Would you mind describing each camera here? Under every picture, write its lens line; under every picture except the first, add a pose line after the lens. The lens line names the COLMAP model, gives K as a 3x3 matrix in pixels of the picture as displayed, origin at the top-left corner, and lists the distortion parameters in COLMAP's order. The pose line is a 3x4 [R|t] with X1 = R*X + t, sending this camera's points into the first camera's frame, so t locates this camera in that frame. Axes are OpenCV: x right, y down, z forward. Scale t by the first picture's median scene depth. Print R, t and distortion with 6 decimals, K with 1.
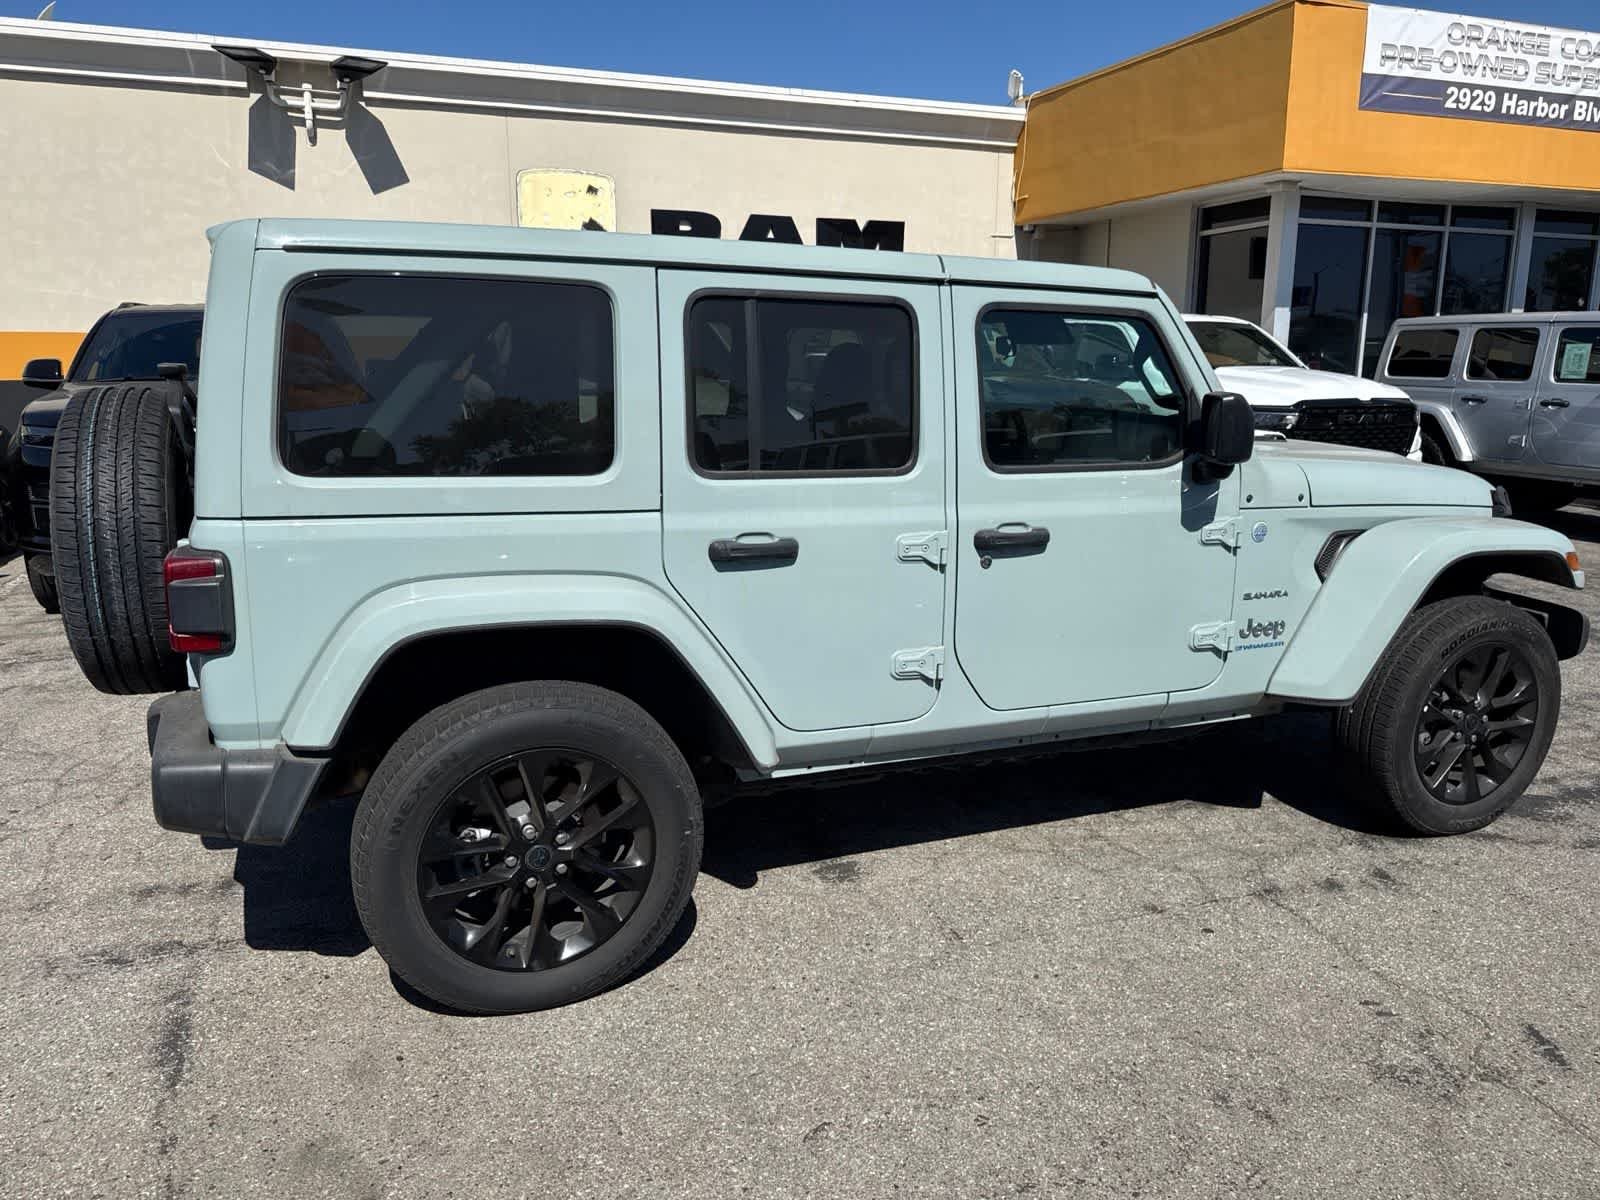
lens RADIAL K [[1136.3, 0, 797.4], [0, 1136.3, 601.5], [0, 0, 1]] dist [0.015495, -0.018669]
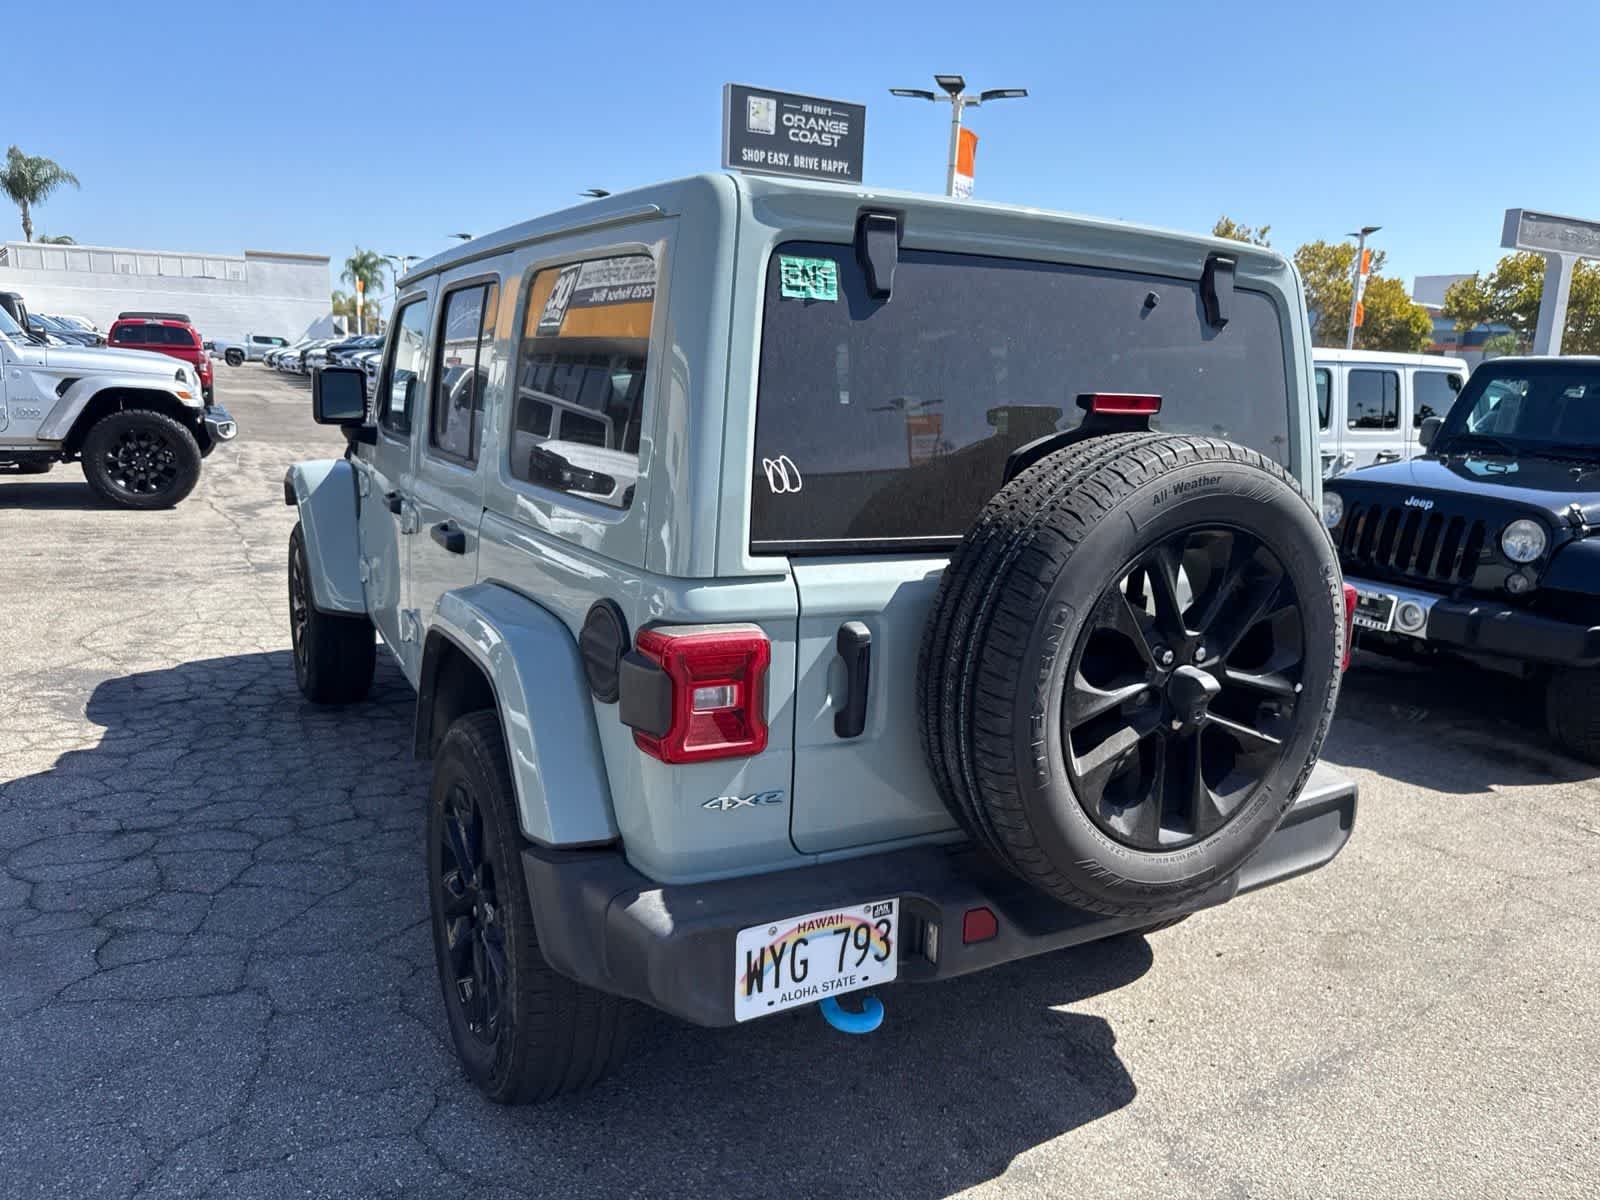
lens RADIAL K [[1136.3, 0, 802.1], [0, 1136.3, 599.9], [0, 0, 1]] dist [0.015495, -0.018669]
pose [[-0.143218, -0.212720, 0.966560, -0.898286], [0.162528, 0.958314, 0.234988, -0.211620], [-0.976255, 0.190748, -0.102675, 0.963402]]
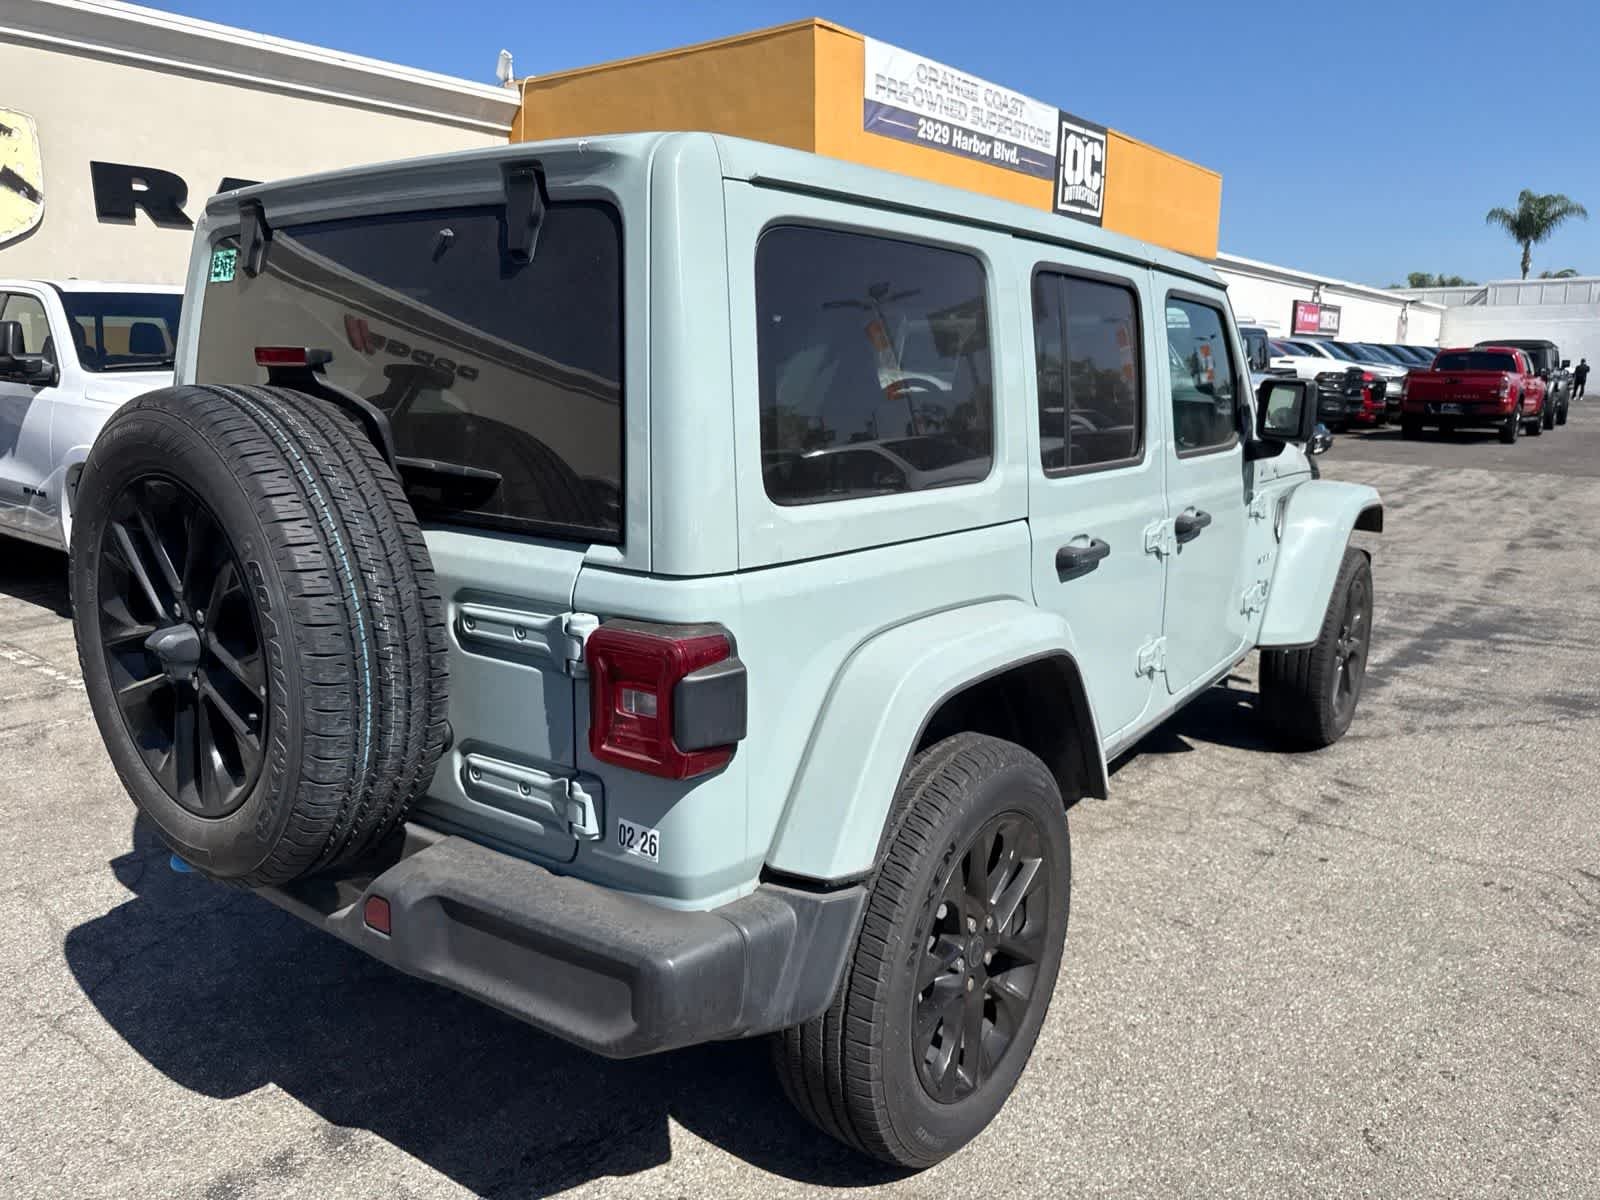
lens RADIAL K [[1136.3, 0, 813.0], [0, 1136.3, 598.0], [0, 0, 1]] dist [0.015495, -0.018669]
pose [[0.844238, -0.109871, 0.524586, -0.496019], [0.109937, 0.993451, 0.031145, -0.044762], [-0.524573, 0.031377, 0.850787, 0.243163]]
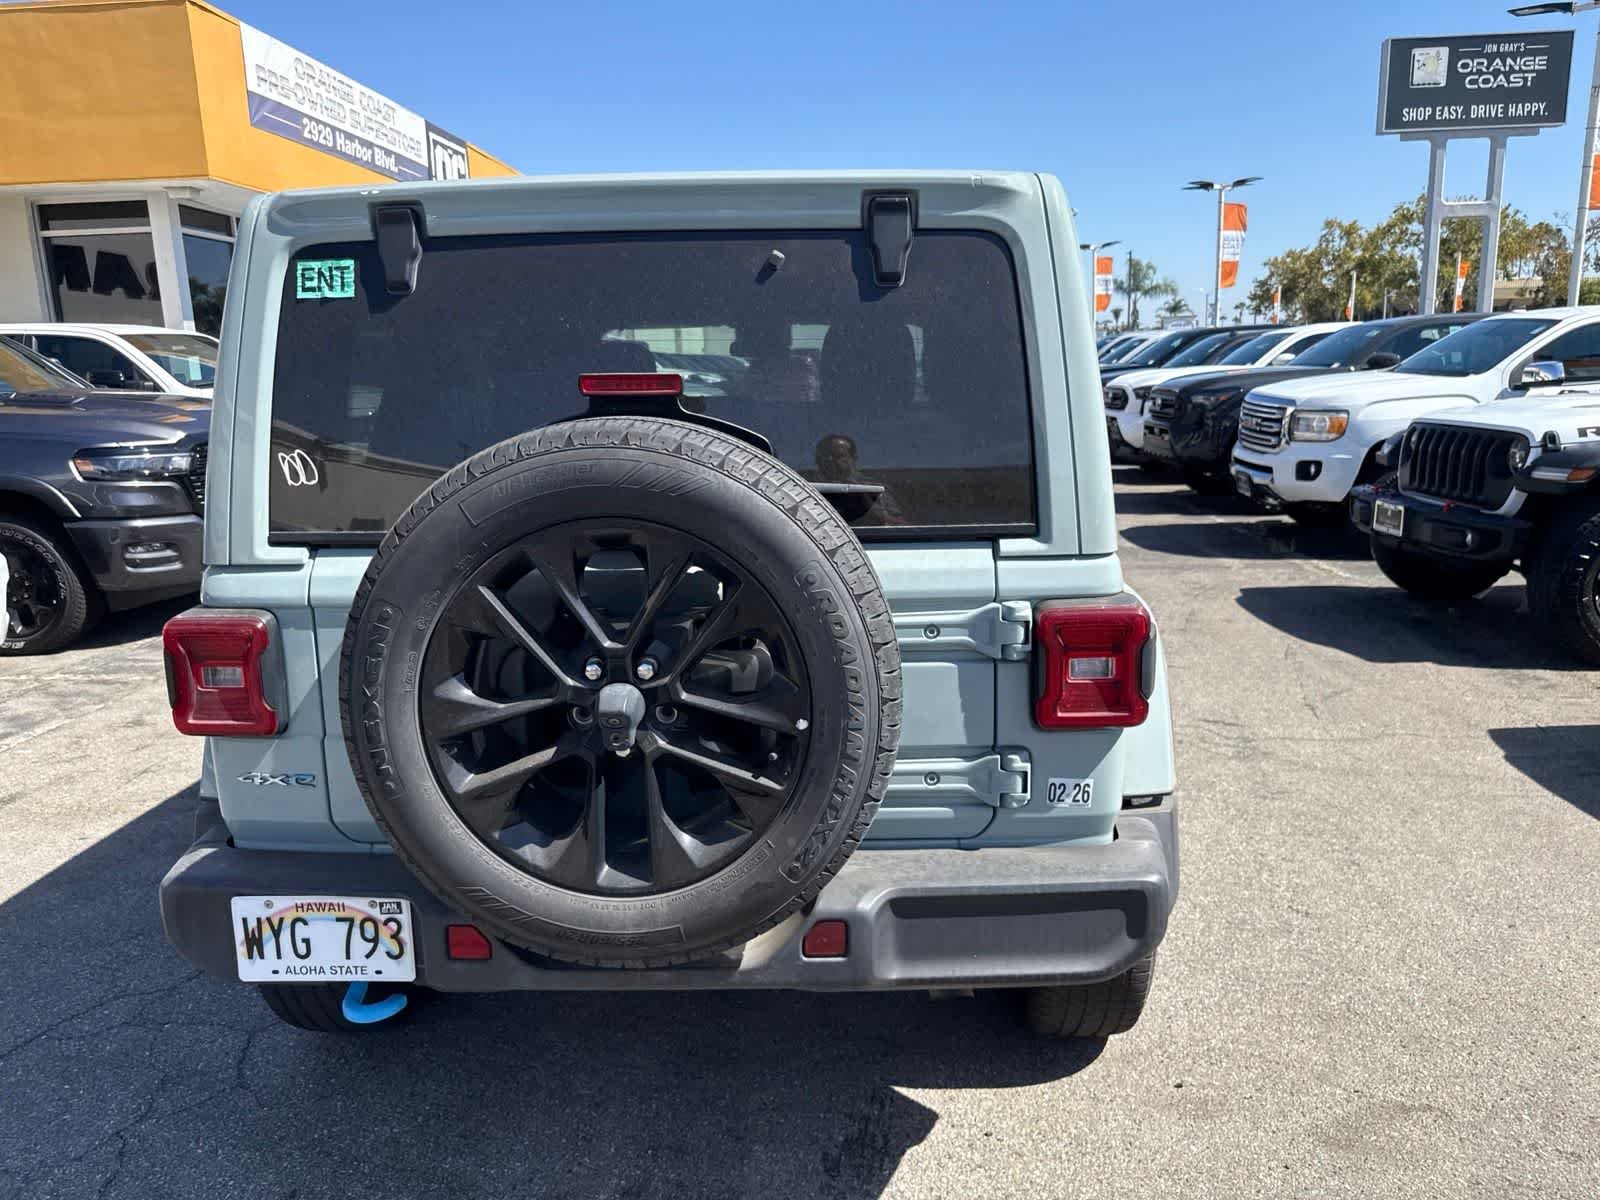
lens RADIAL K [[1136.3, 0, 812.6], [0, 1136.3, 591.4], [0, 0, 1]] dist [0.015495, -0.018669]
pose [[0.389856, -0.195528, 0.899878, -0.800455], [0.218582, 0.968919, 0.115833, -0.111814], [-0.894558, 0.151539, 0.420478, 0.525476]]
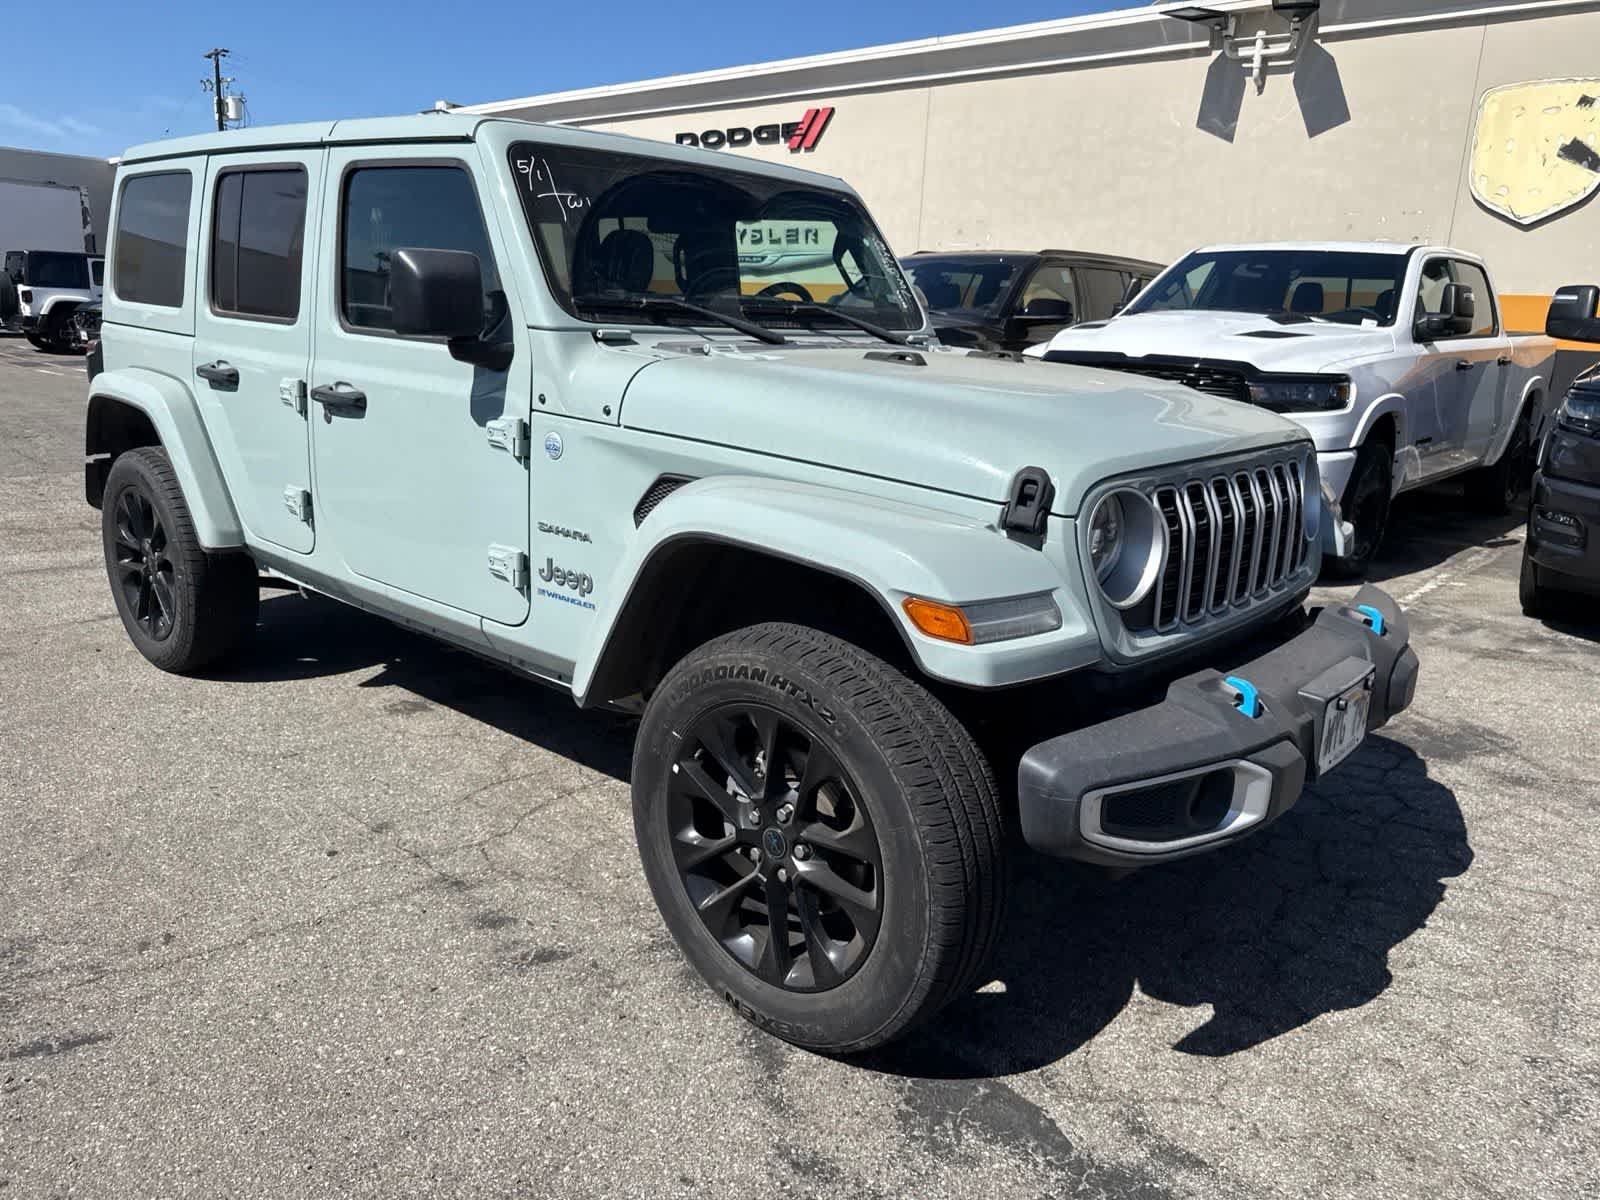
lens RADIAL K [[1136.3, 0, 805.3], [0, 1136.3, 604.3], [0, 0, 1]] dist [0.015495, -0.018669]
pose [[0.463280, 0.236530, -0.854064, 1.002870], [-0.224801, 0.963568, 0.144916, -0.091683], [0.857226, 0.124857, 0.499574, 0.676418]]
